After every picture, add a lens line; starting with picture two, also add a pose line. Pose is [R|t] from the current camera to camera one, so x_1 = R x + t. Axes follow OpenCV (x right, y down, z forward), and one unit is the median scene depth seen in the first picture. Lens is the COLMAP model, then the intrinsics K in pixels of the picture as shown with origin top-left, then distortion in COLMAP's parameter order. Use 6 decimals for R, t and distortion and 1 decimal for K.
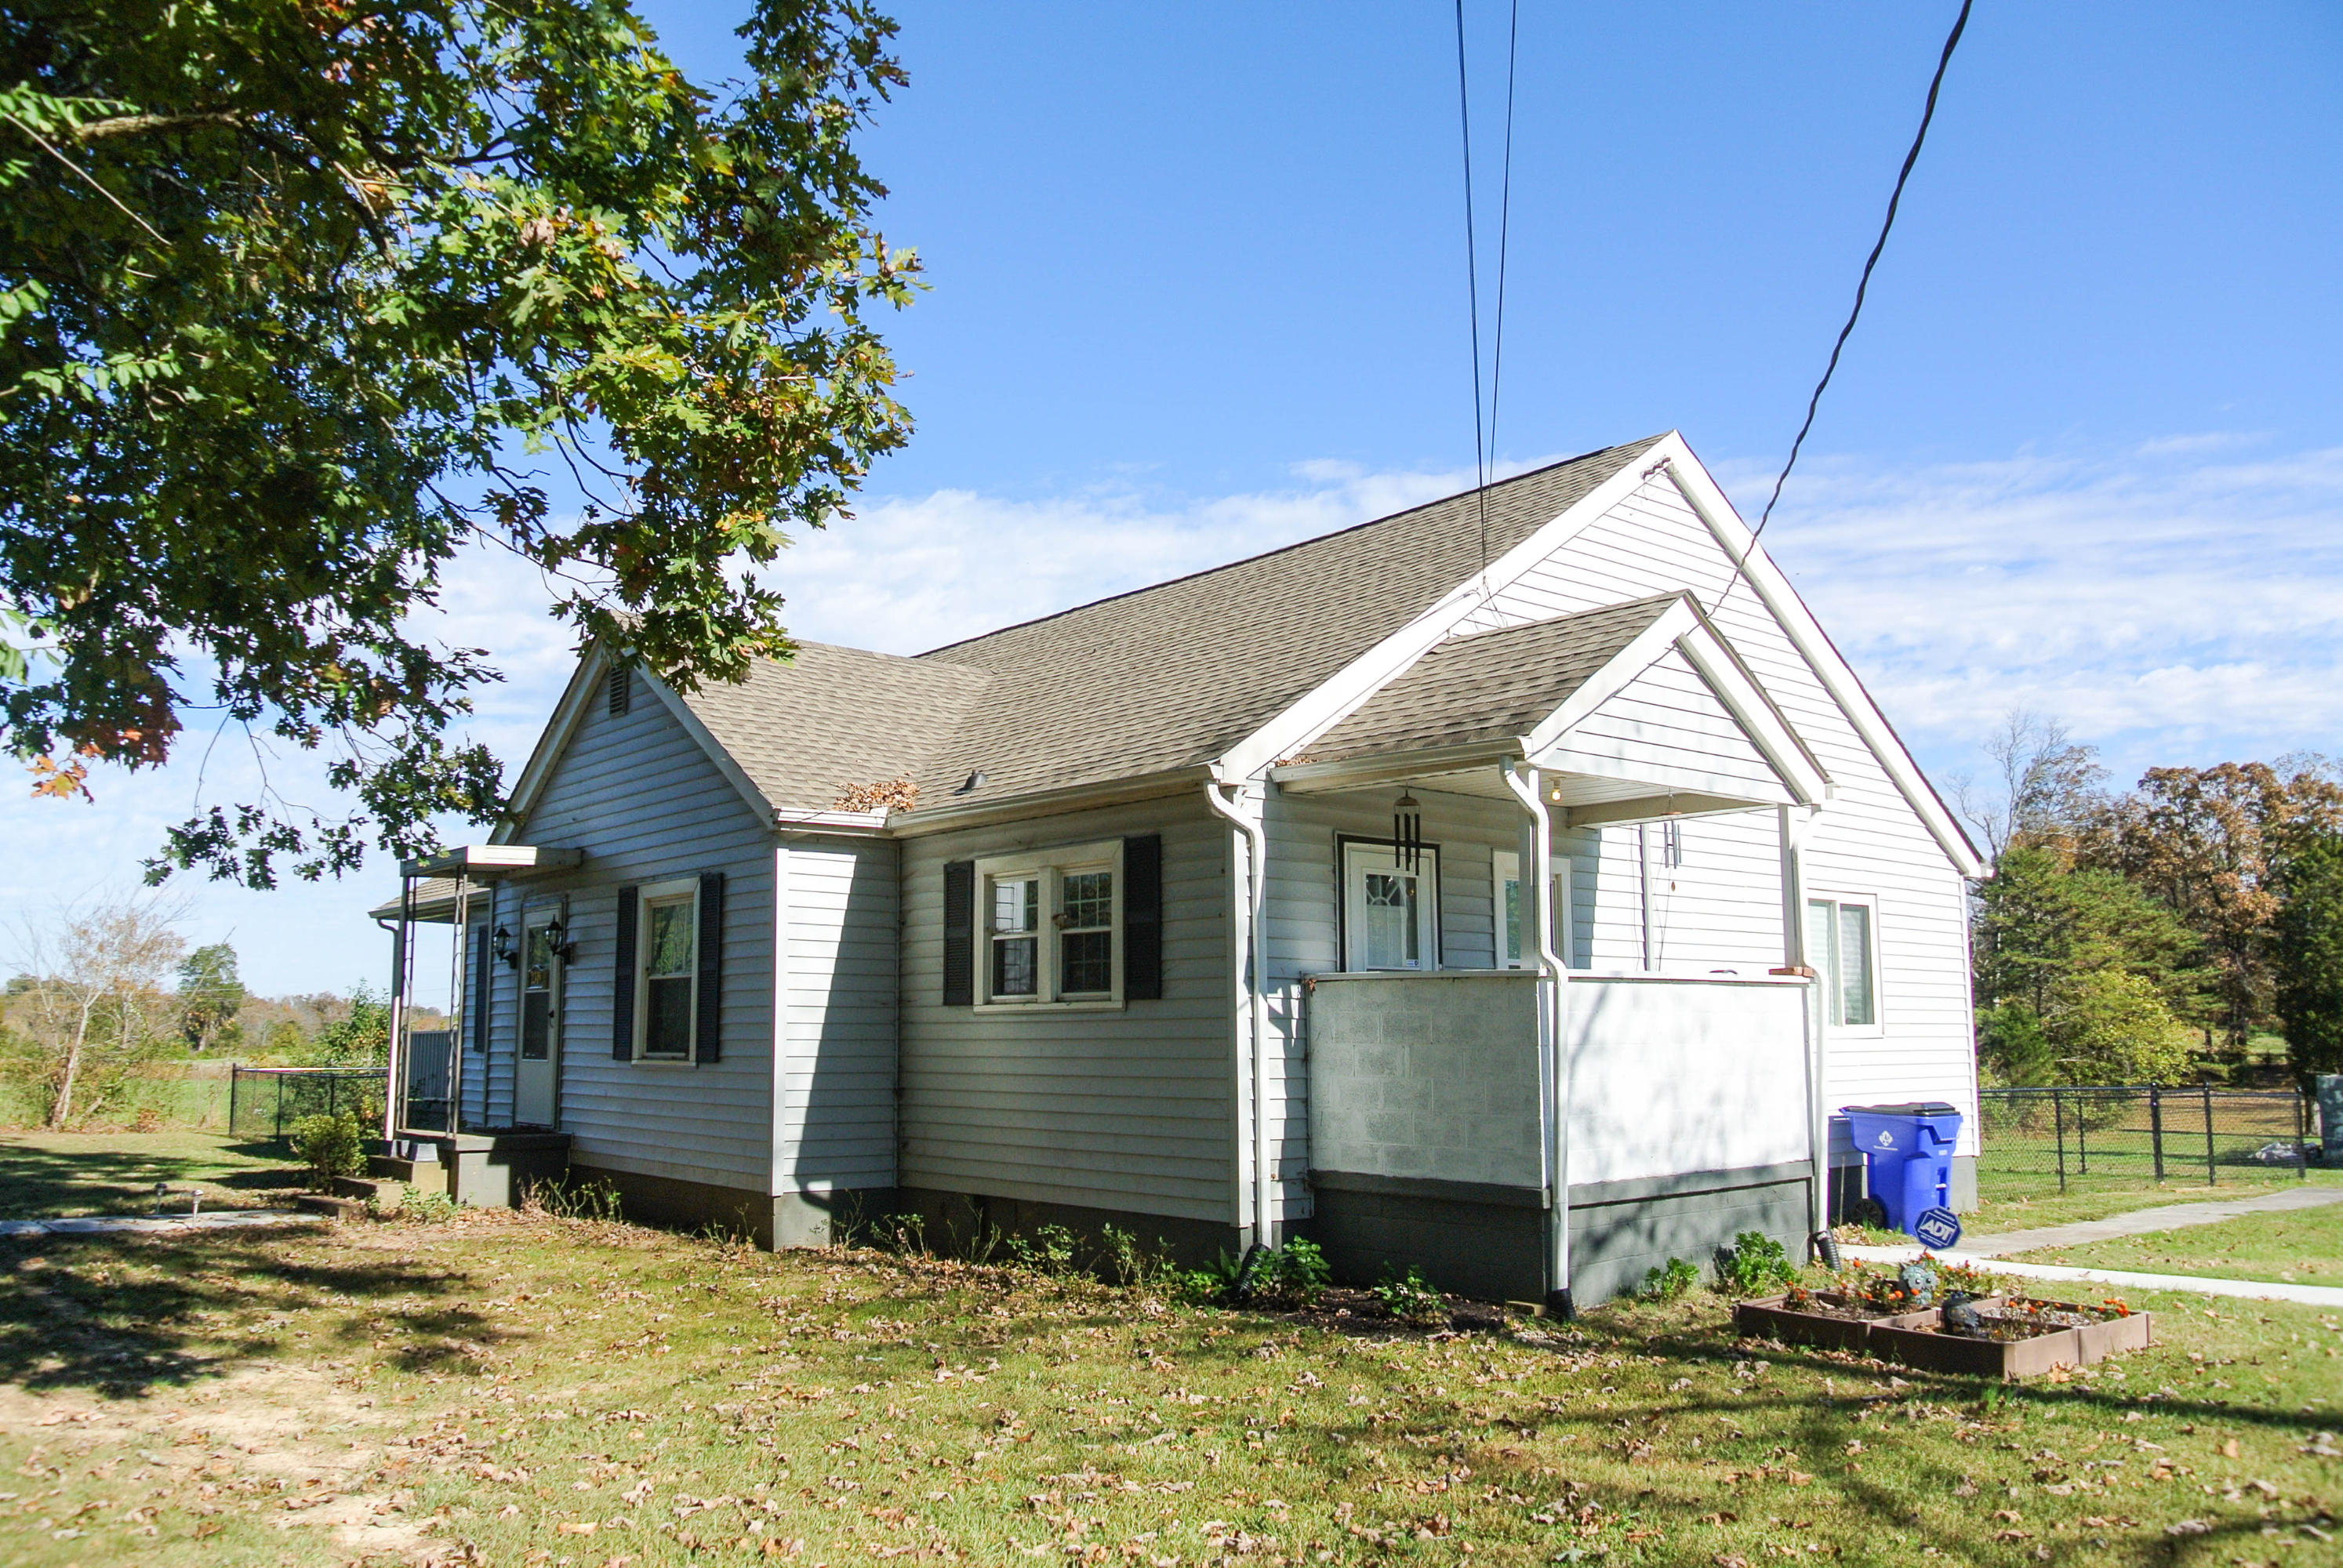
lens RADIAL K [[1833.6, 0, 1146.9], [0, 1833.6, 782.3], [0, 0, 1]] dist [-0.087705, 0.043418]
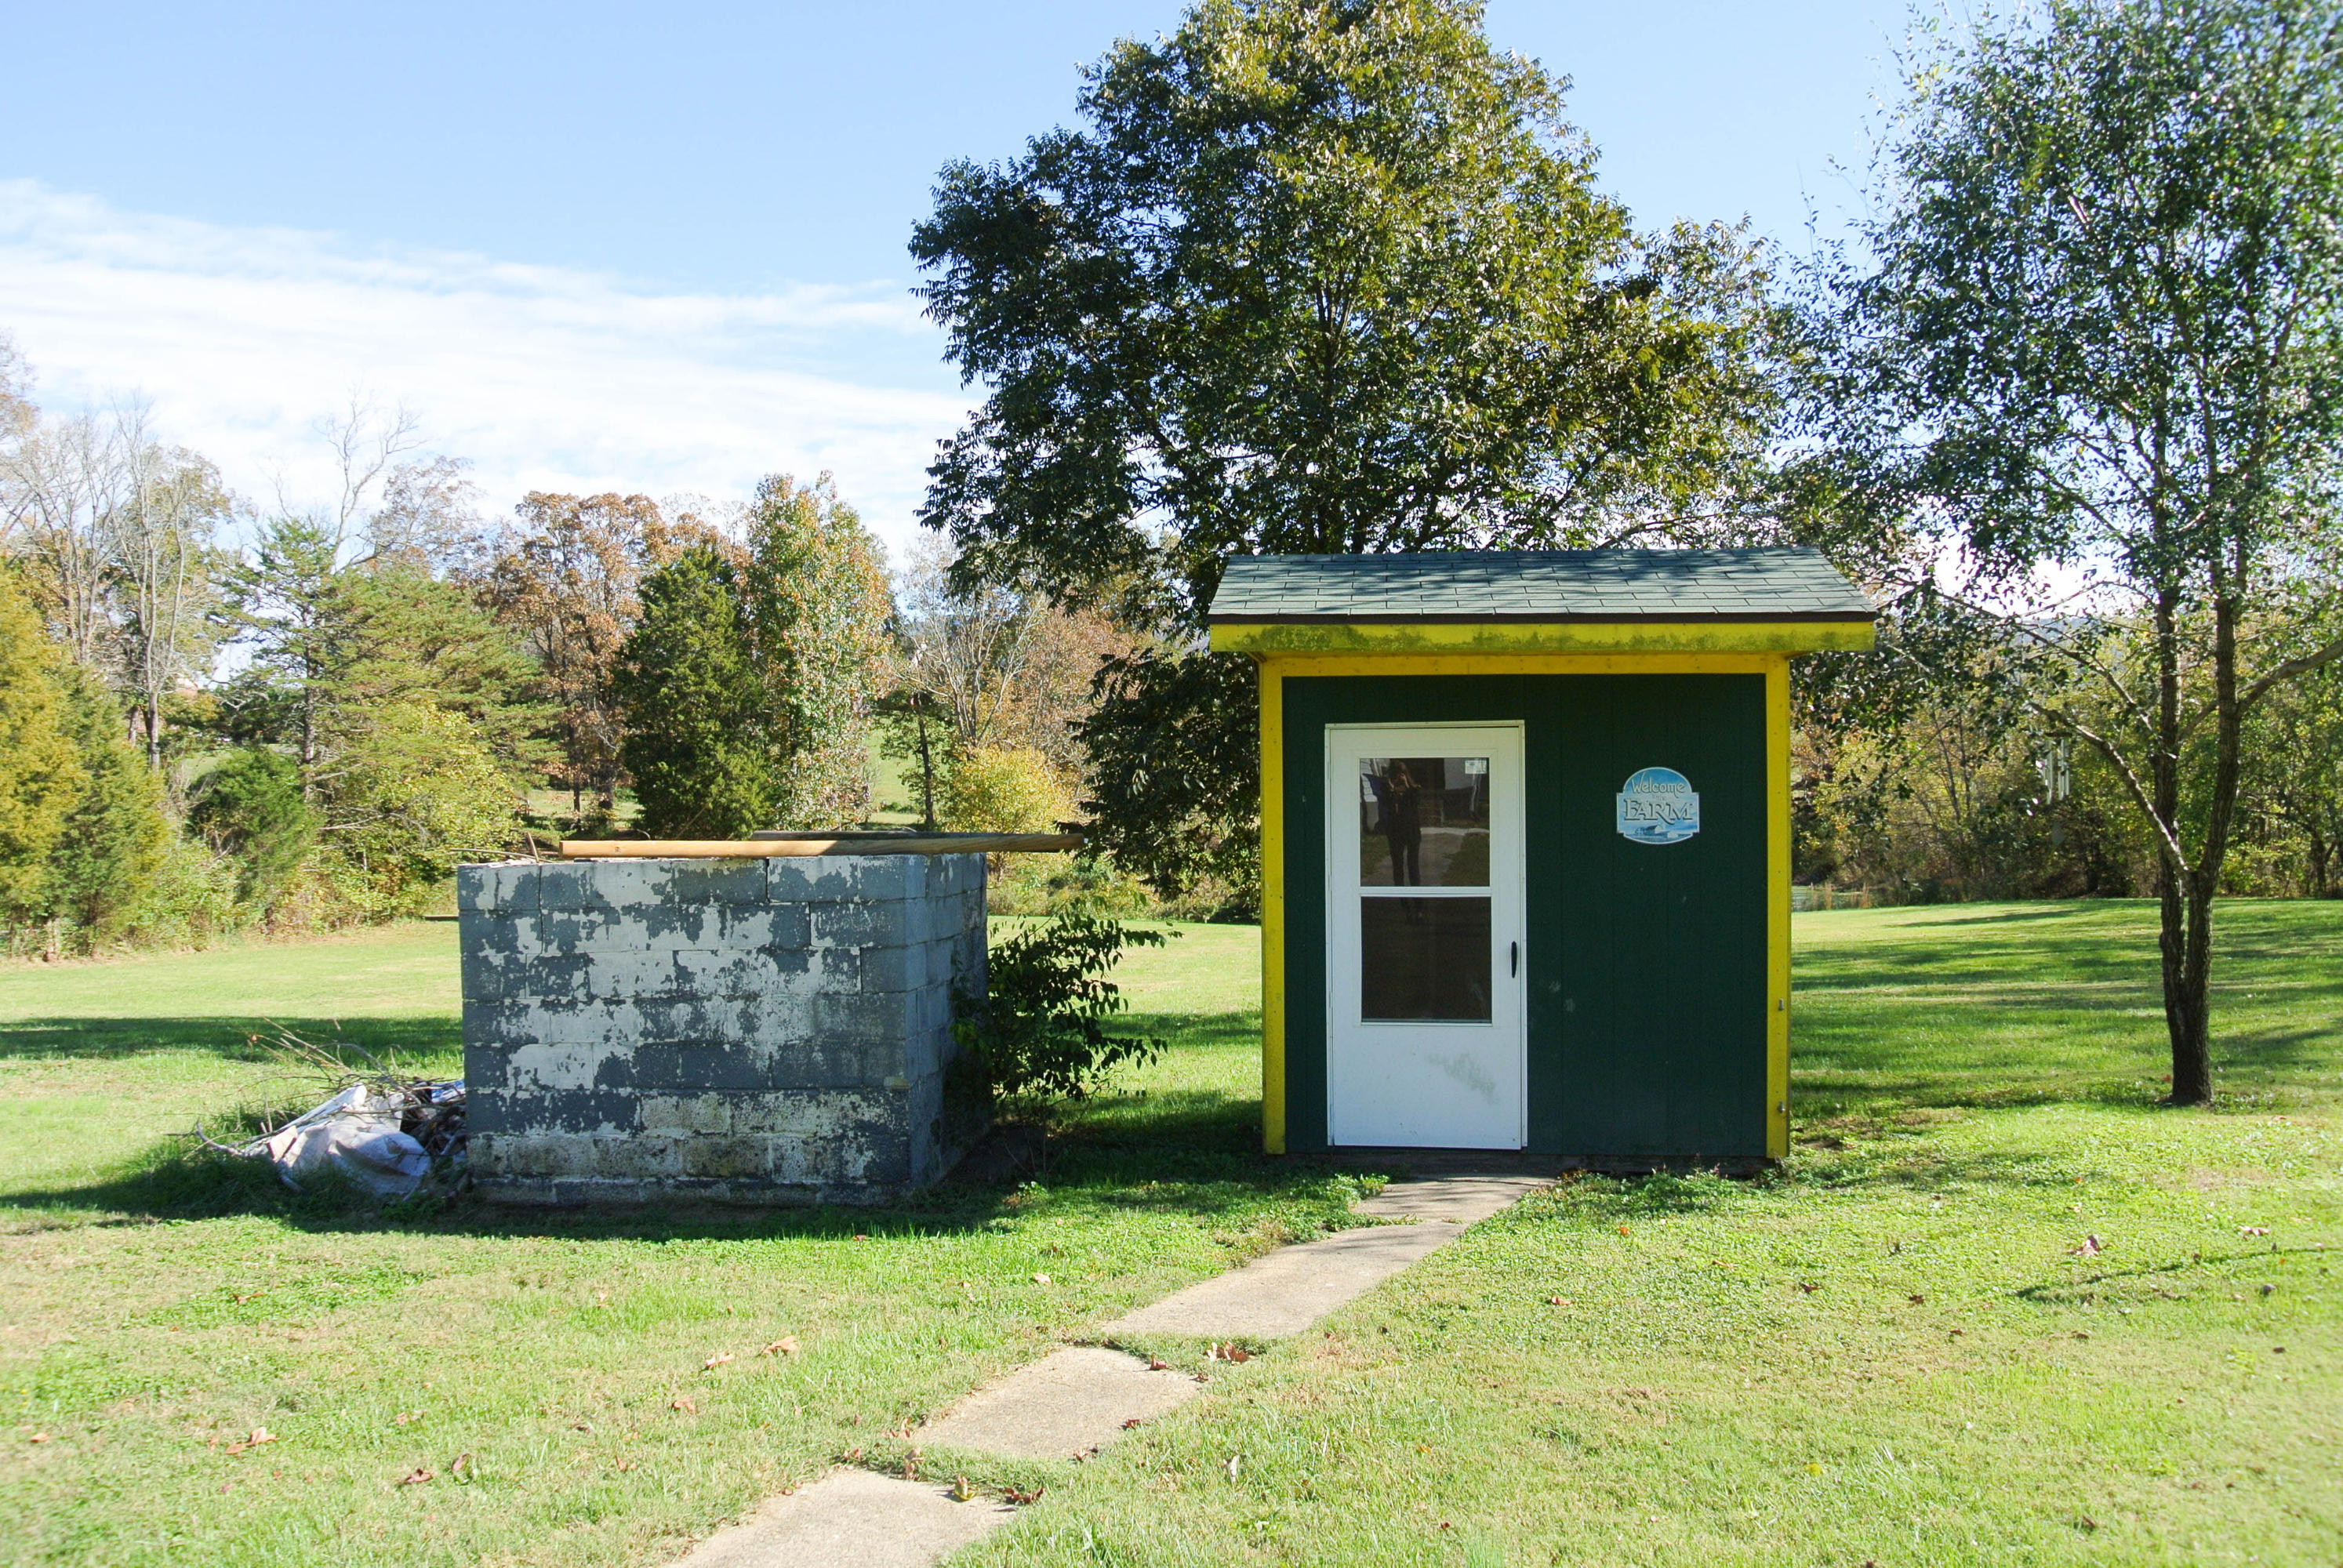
lens RADIAL K [[1833.6, 0, 1146.9], [0, 1833.6, 782.3], [0, 0, 1]] dist [-0.087705, 0.043418]
pose [[0.683774, -0.005220, 0.729675, 0.214976], [-0.086590, 0.992328, 0.088242, 0.048539], [-0.724538, -0.123520, 0.678076, 0.300349]]
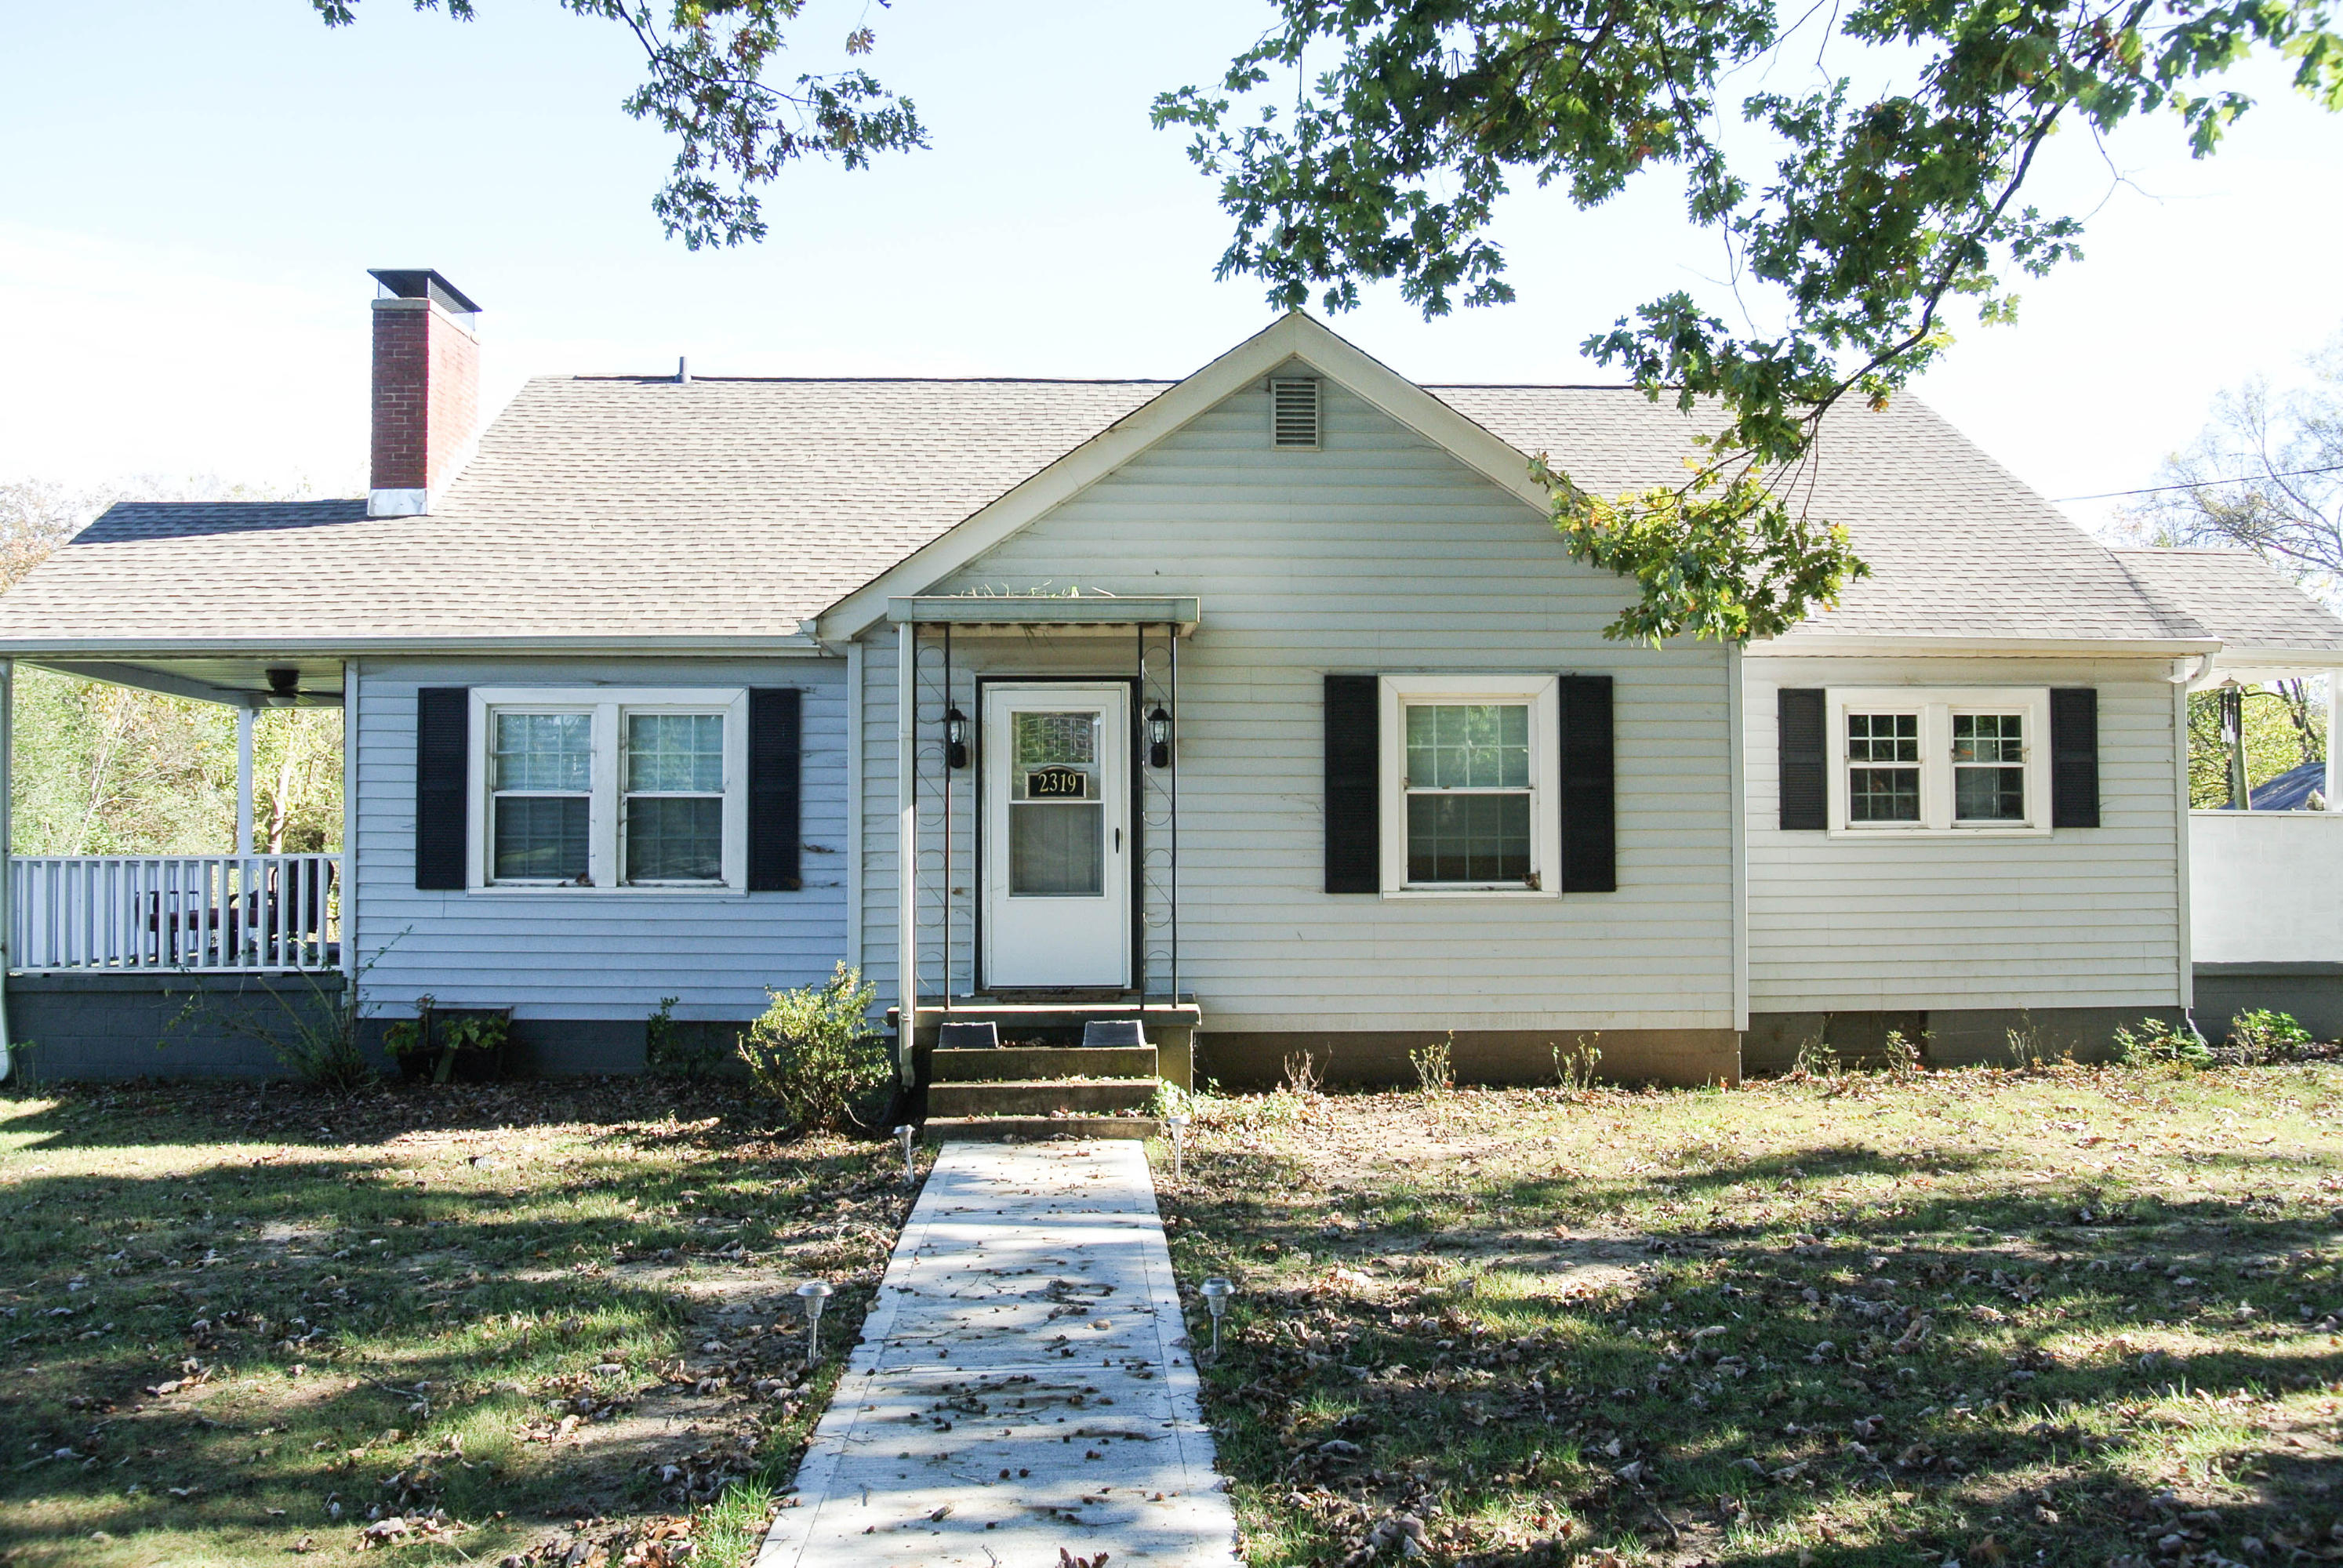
lens RADIAL K [[1811.5, 0, 1140.0], [0, 1811.5, 776.6], [0, 0, 1]] dist [-0.061556, -0.000185]
pose [[0.607159, 0.033855, 0.793859, -0.217350], [-0.108064, 0.993327, 0.040289, 0.018048], [-0.787198, -0.110249, 0.606766, 0.134264]]
